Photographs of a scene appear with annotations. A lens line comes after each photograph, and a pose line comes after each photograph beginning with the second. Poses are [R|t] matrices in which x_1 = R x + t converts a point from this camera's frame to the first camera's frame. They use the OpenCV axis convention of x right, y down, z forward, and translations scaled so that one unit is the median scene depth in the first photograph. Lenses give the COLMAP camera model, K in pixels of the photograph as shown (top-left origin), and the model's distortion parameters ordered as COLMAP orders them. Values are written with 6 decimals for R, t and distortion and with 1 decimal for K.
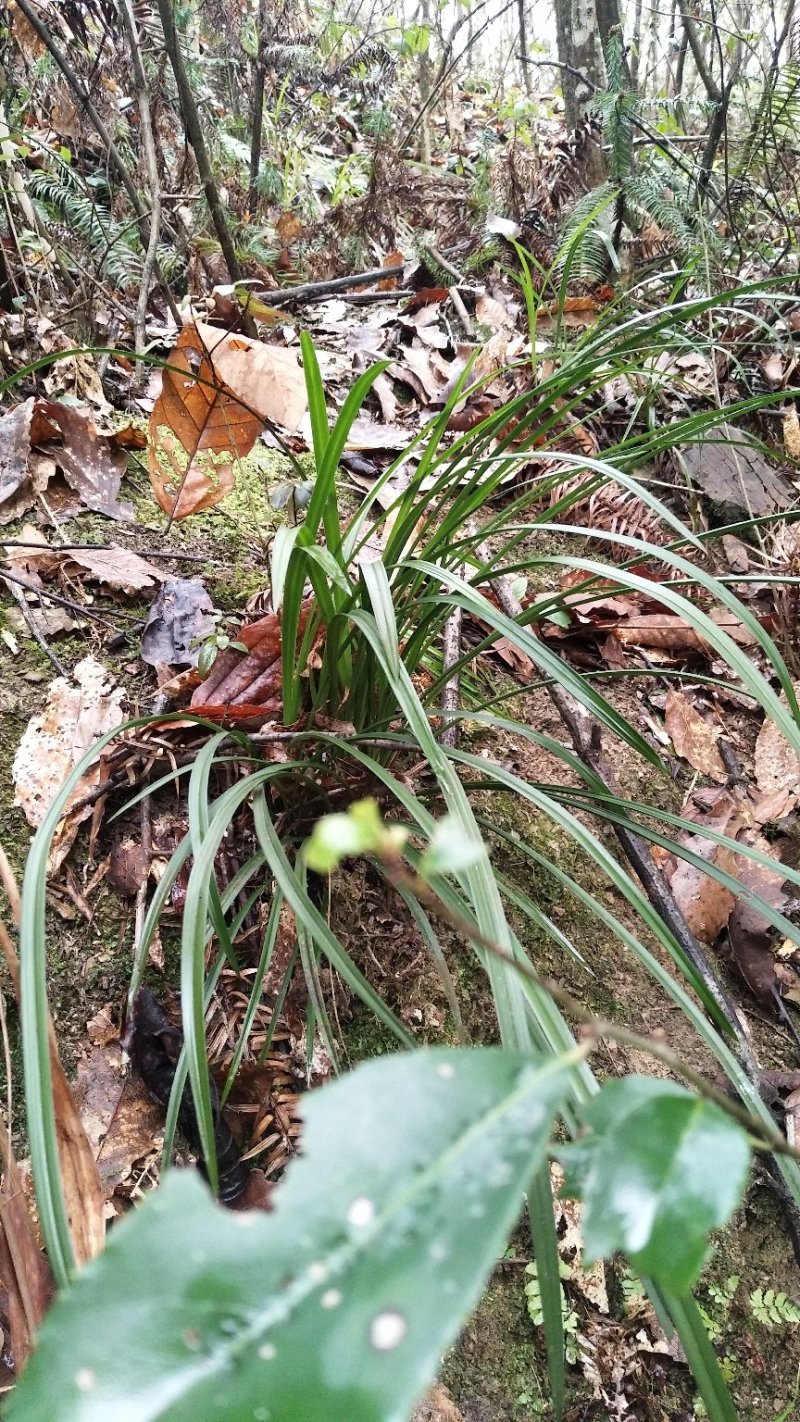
lens RADIAL K [[1092.3, 0, 399.1], [0, 1092.3, 738.3], [0, 0, 1]] dist [0.104440, -0.165272]
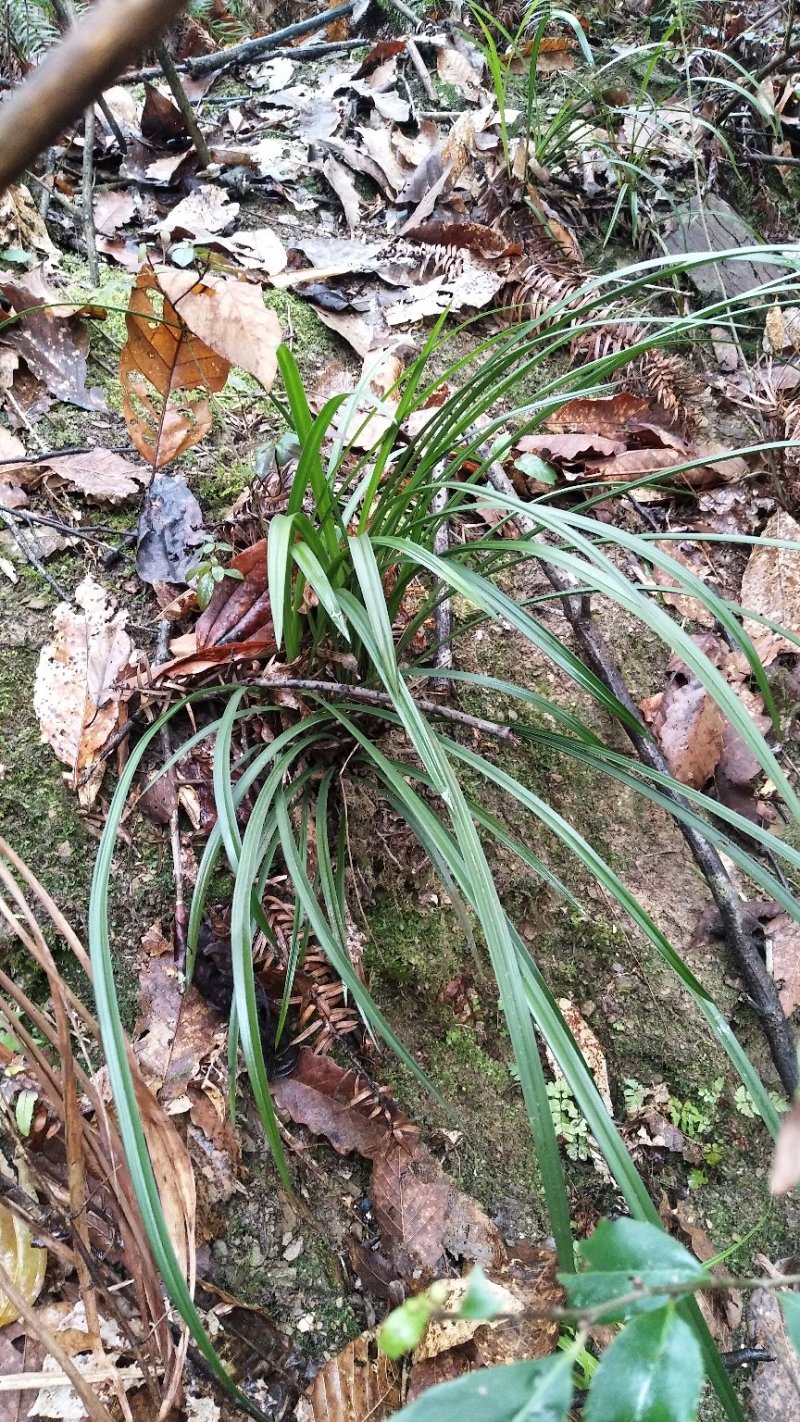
lens RADIAL K [[1092.3, 0, 399.1], [0, 1092.3, 738.3], [0, 0, 1]] dist [0.104440, -0.165272]
pose [[0.996814, -0.079446, -0.007081, 0.002021], [0.078722, 0.965652, 0.247627, -0.151428], [-0.012835, -0.247395, 0.968830, -0.028500]]
